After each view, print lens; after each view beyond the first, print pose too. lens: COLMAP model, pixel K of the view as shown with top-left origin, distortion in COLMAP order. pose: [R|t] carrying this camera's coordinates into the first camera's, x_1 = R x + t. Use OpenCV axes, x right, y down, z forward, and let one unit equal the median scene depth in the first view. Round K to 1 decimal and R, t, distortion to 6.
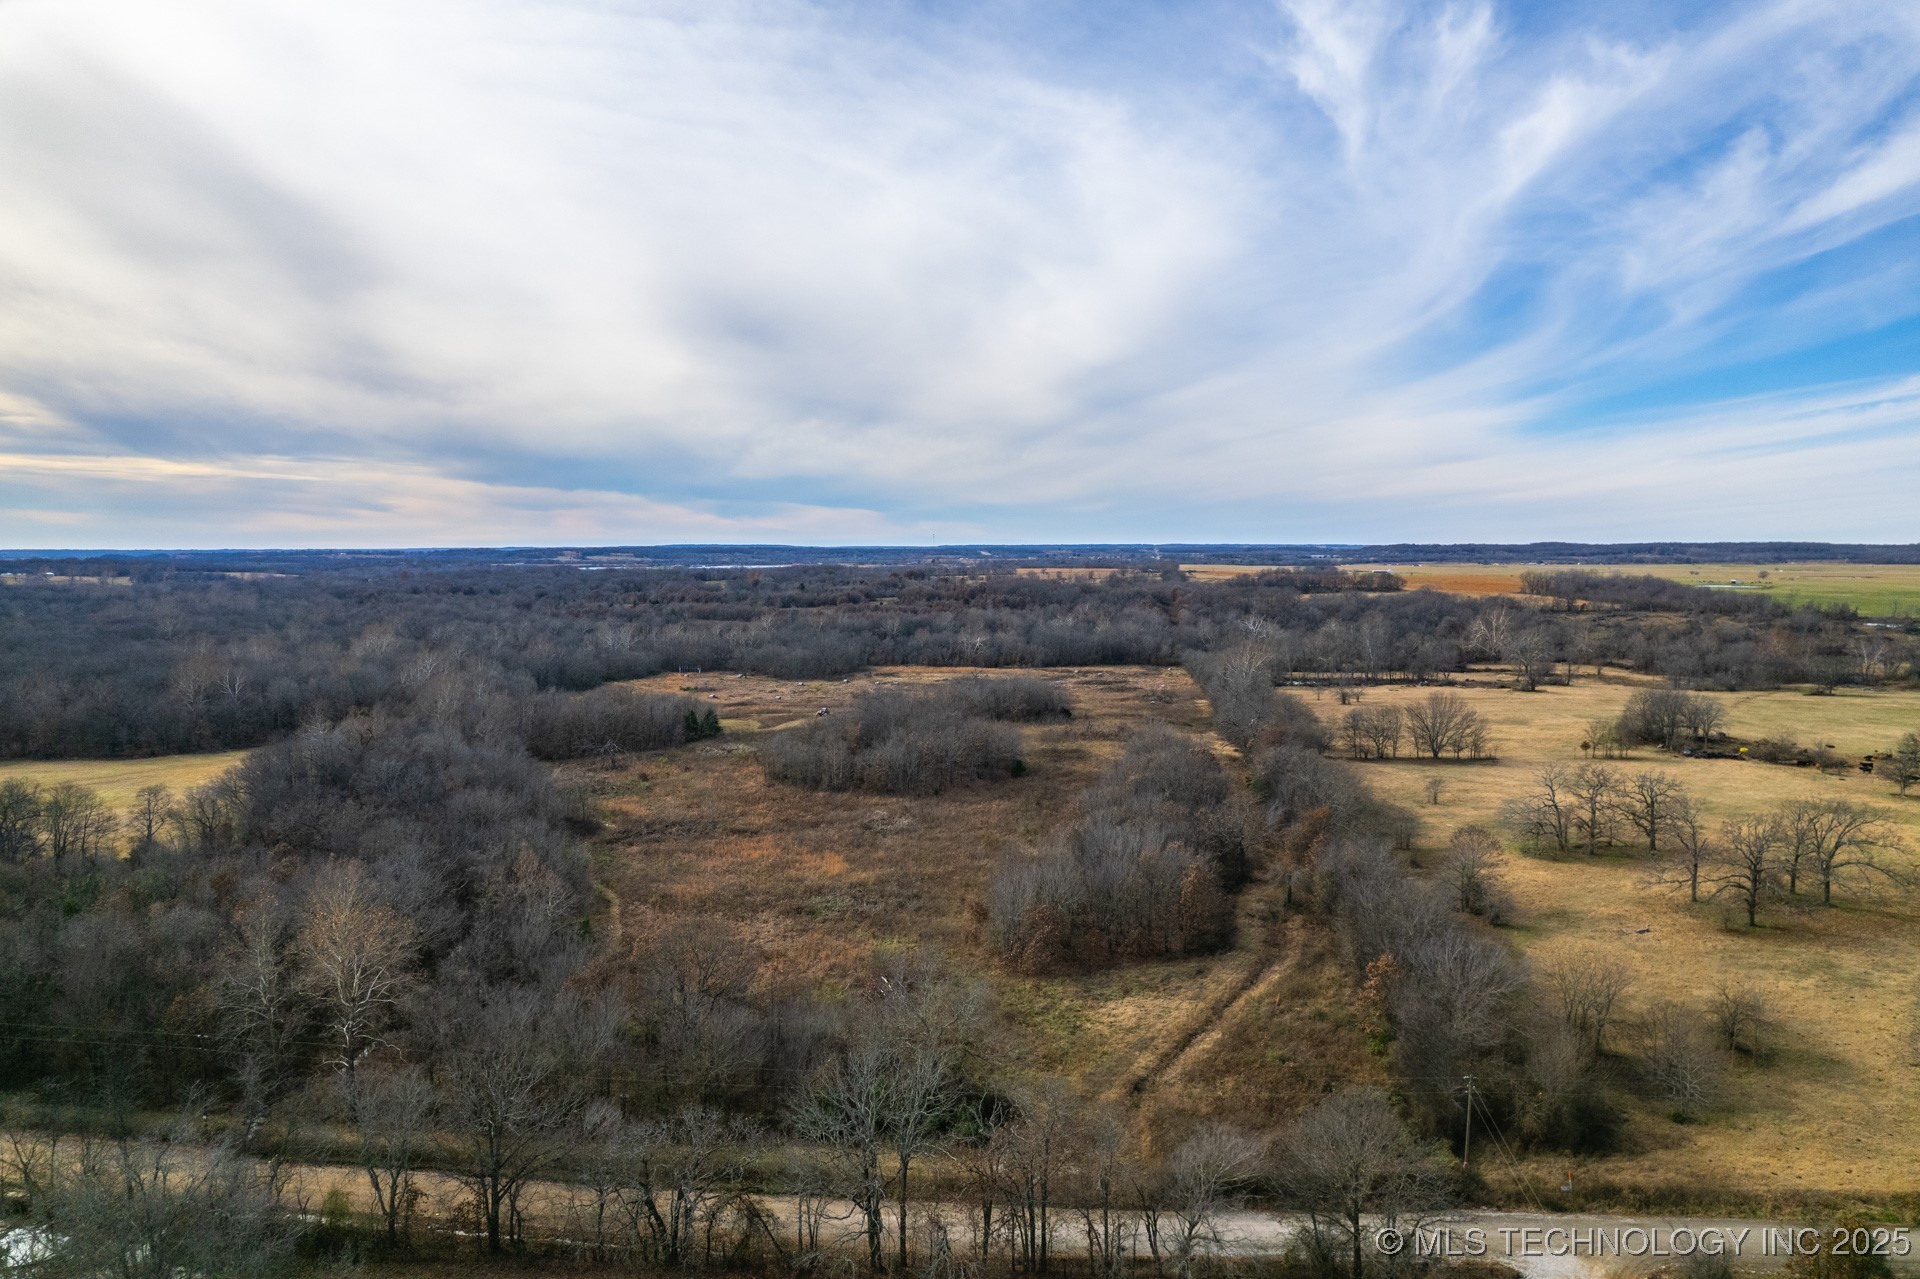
lens RADIAL K [[1227.1, 0, 968.8], [0, 1227.1, 672.7], [0, 0, 1]] dist [-0.081440, 0.070738]
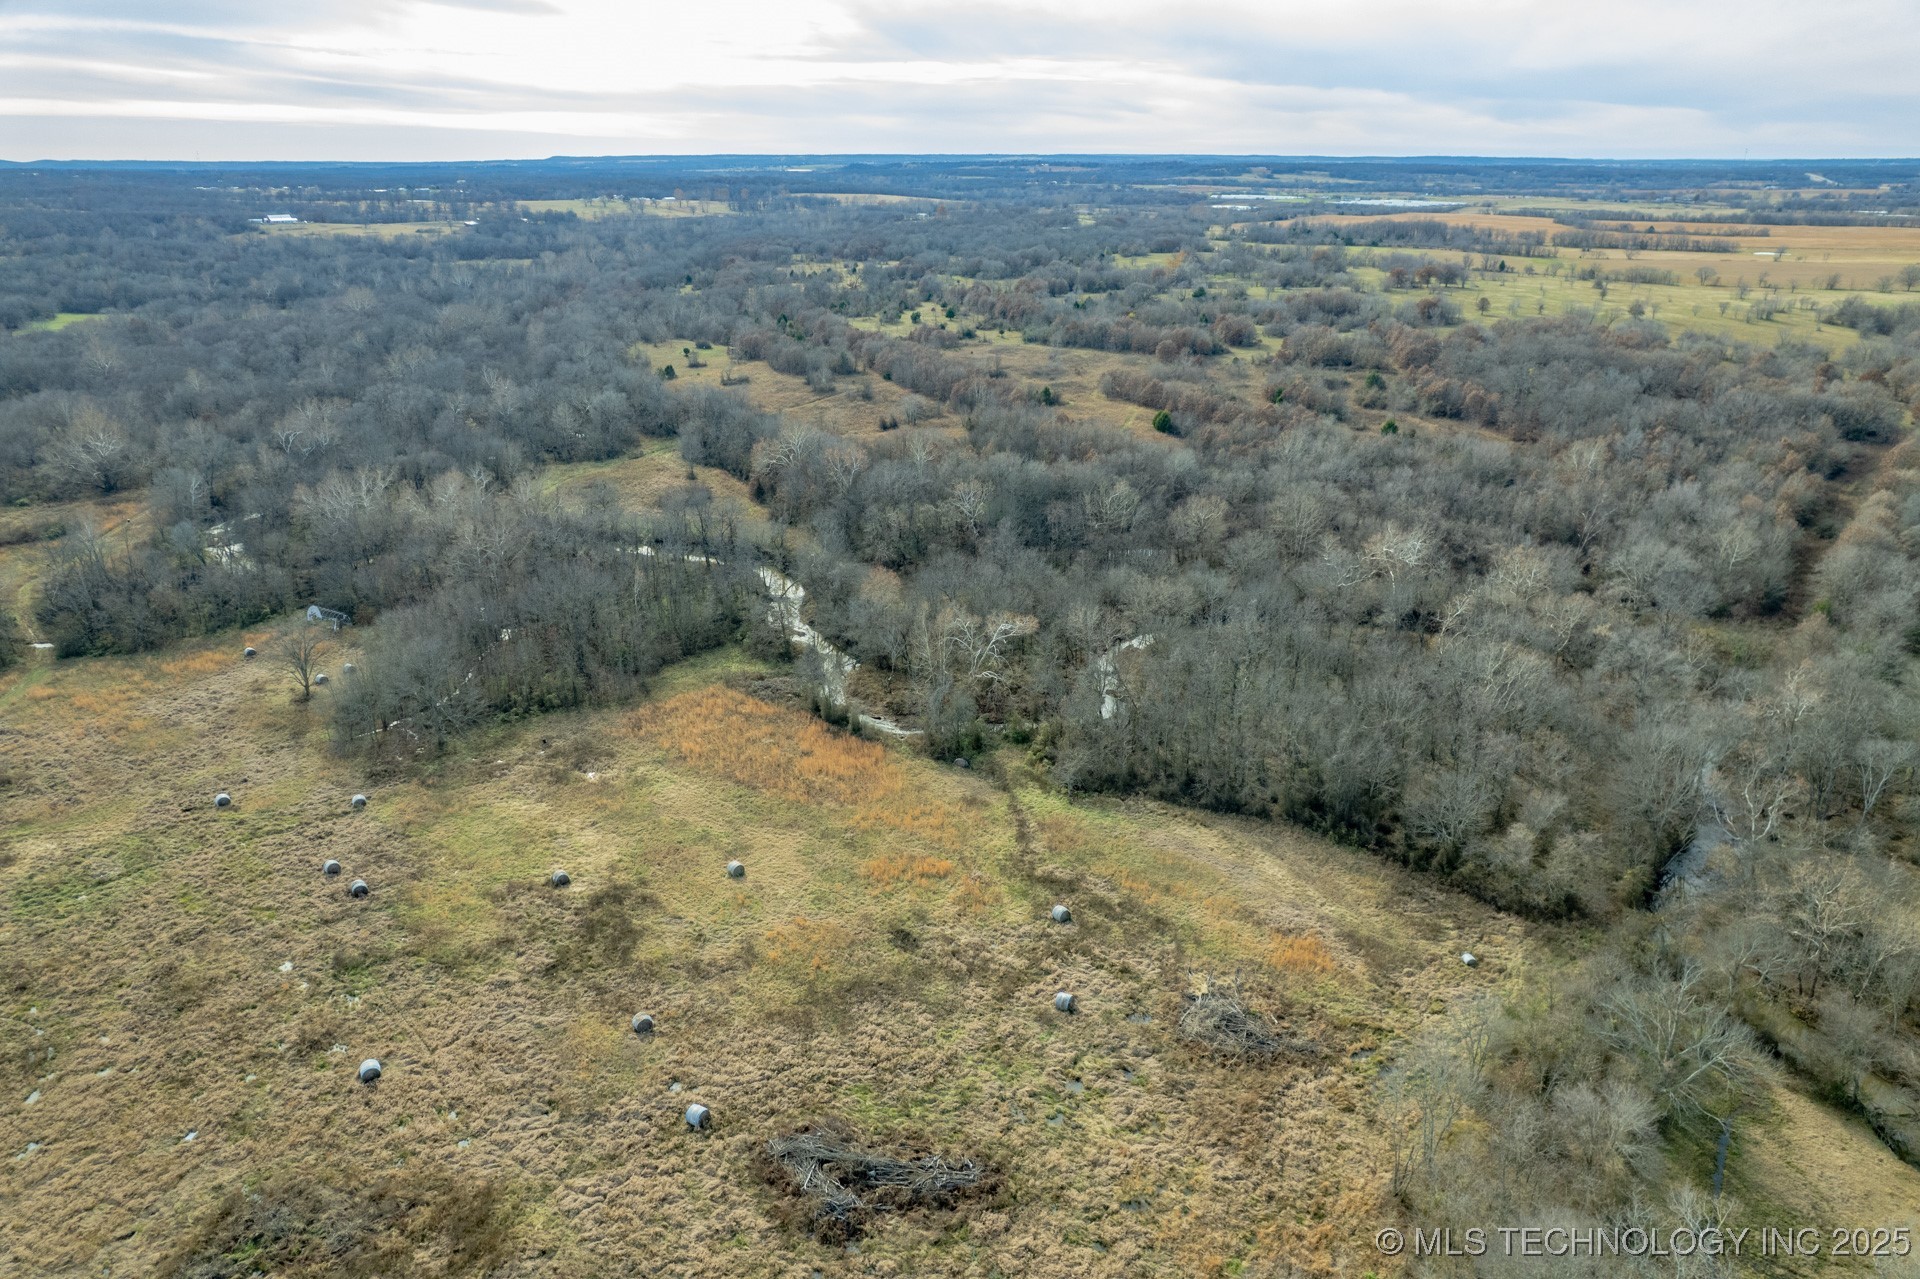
lens RADIAL K [[1227.1, 0, 968.8], [0, 1227.1, 672.7], [0, 0, 1]] dist [-0.081440, 0.070738]
pose [[0.833304, 0.220018, -0.507146, 0.161577], [-0.058068, 0.947149, 0.315495, -0.111880], [0.549757, -0.233454, 0.802039, 0.634197]]
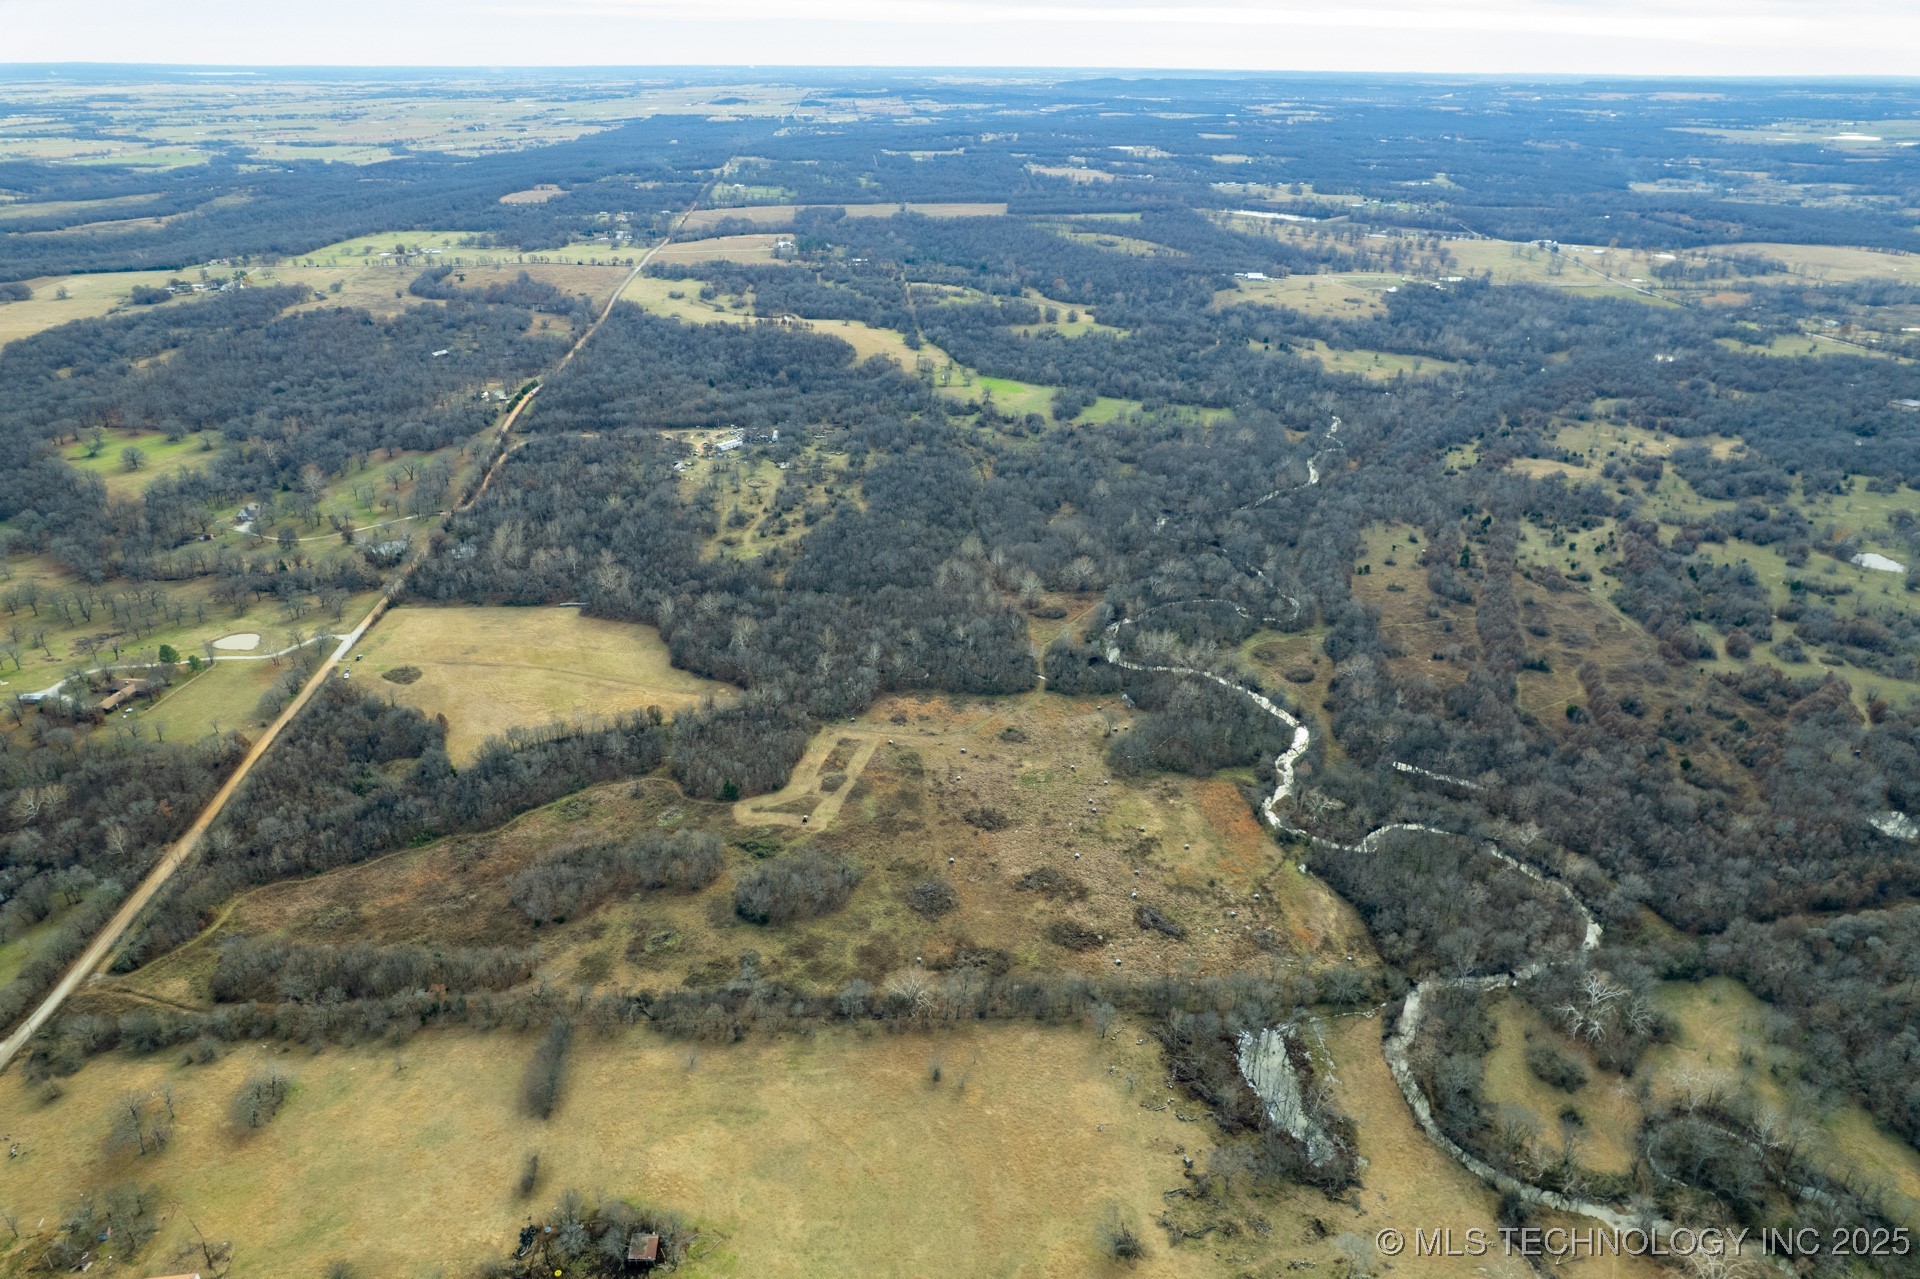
lens RADIAL K [[1227.1, 0, 968.8], [0, 1227.1, 672.7], [0, 0, 1]] dist [-0.081440, 0.070738]
pose [[0.236057, 0.447529, -0.862551, 0.624060], [-0.106998, 0.894210, 0.434673, -0.437290], [0.965830, -0.010316, 0.258970, 0.443247]]
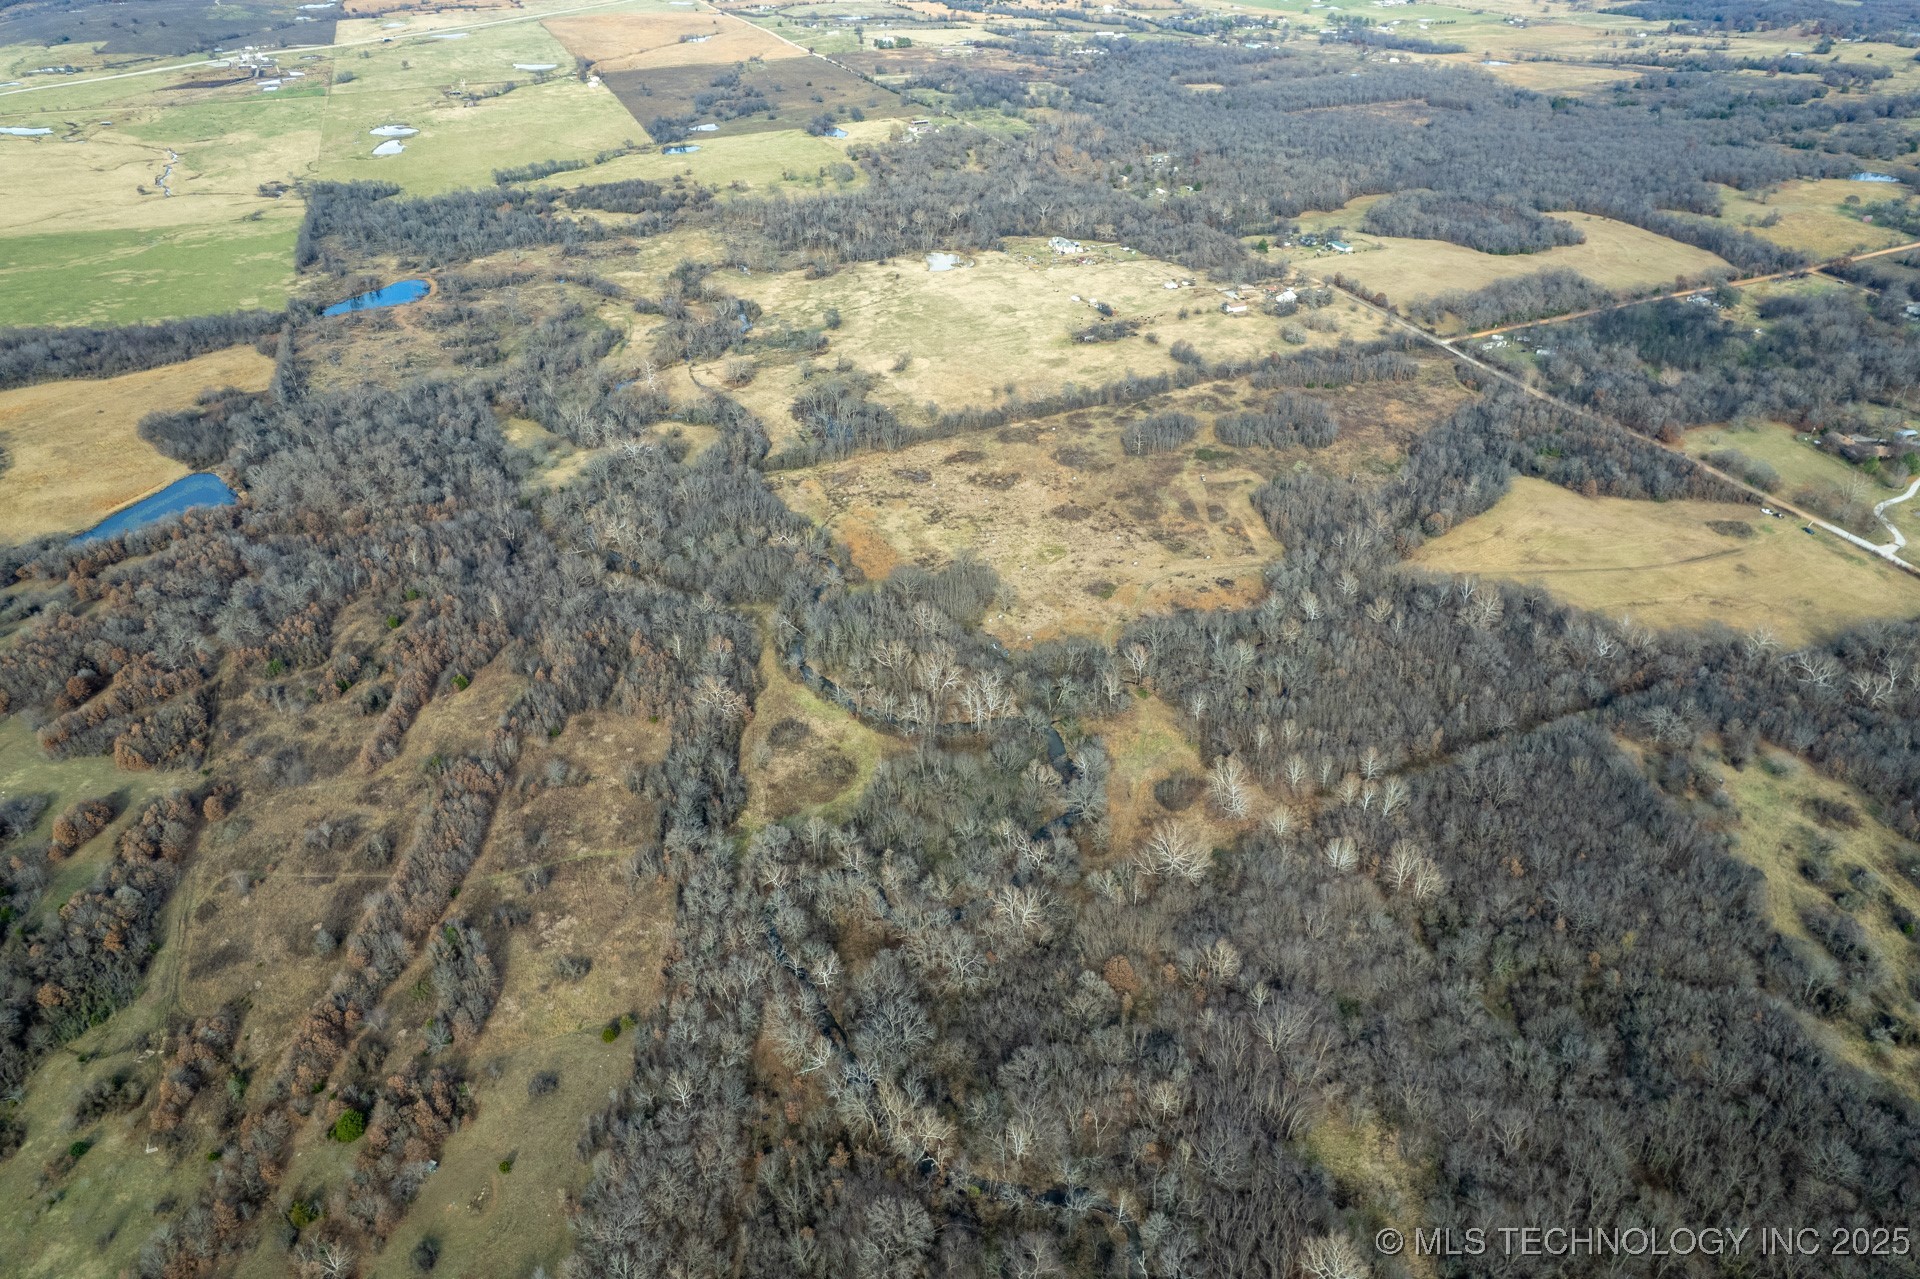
lens RADIAL K [[1227.1, 0, 968.8], [0, 1227.1, 672.7], [0, 0, 1]] dist [-0.081440, 0.070738]
pose [[-0.507261, -0.479116, 0.716334, -0.772077], [0.099235, 0.793211, 0.600807, -0.483754], [-0.856060, 0.375851, -0.354820, 1.137469]]
